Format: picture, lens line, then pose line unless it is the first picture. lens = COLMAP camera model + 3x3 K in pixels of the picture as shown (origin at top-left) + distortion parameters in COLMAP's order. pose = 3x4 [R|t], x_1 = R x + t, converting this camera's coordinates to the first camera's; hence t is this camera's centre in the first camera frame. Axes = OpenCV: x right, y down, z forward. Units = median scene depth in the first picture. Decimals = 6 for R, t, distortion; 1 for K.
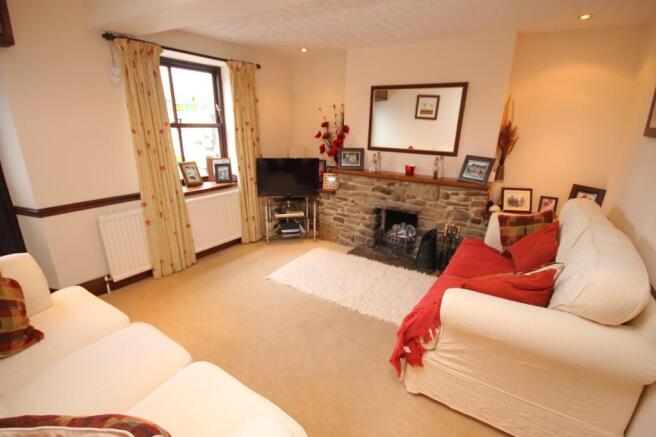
lens RADIAL K [[312.9, 0, 328.0], [0, 312.9, 218.5], [0, 0, 1]] dist [0.000602, -0.000086]
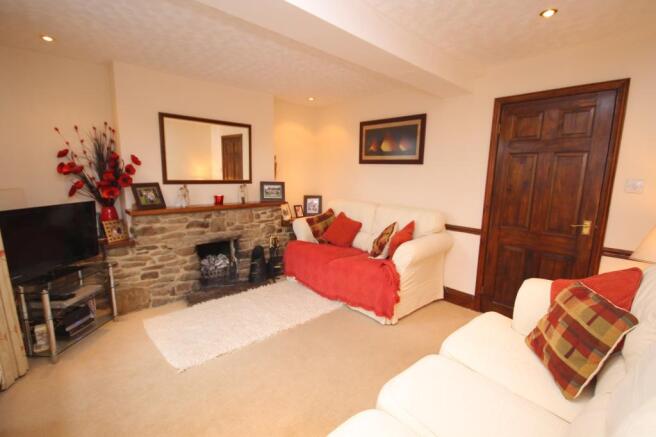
lens RADIAL K [[312.9, 0, 328.0], [0, 312.9, 218.5], [0, 0, 1]] dist [0.000602, -0.000086]
pose [[0.249908, -0.159200, 0.955092, -0.618747], [0.273320, 0.957876, 0.088148, -0.085703], [-0.928893, 0.239017, 0.282894, 0.379283]]
